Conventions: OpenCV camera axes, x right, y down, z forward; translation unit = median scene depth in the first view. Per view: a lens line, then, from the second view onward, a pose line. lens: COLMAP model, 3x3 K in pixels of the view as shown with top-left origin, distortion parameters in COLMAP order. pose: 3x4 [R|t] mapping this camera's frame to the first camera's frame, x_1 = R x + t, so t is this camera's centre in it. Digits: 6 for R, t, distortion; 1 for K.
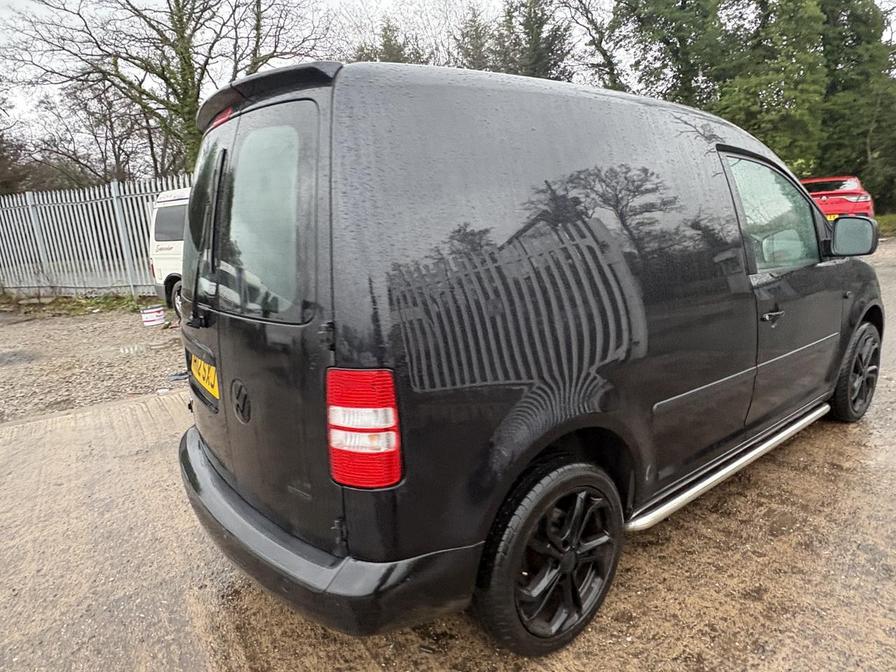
lens RADIAL K [[550.6, 0, 448.0], [0, 550.6, 336.0], [0, 0, 1]] dist [-0.004044, -0.000209]
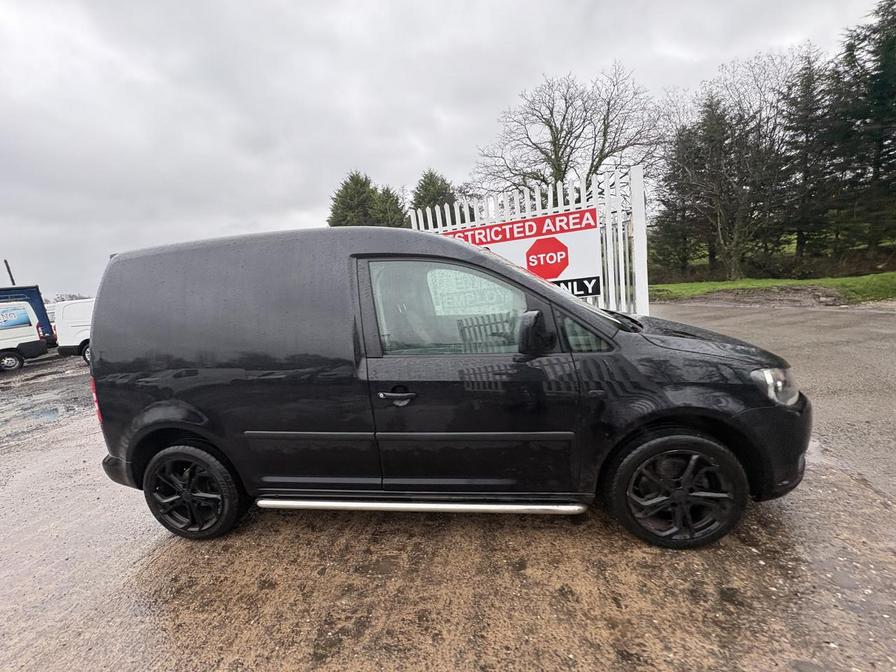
lens RADIAL K [[352.2, 0, 448.0], [0, 352.2, 336.0], [0, 0, 1]] dist [0.000828, 0.000261]
pose [[0.699077, 0.105857, -0.707167, 1.182926], [-0.104016, 0.993516, 0.045895, -0.205393], [0.707440, 0.041473, 0.705555, 0.541271]]
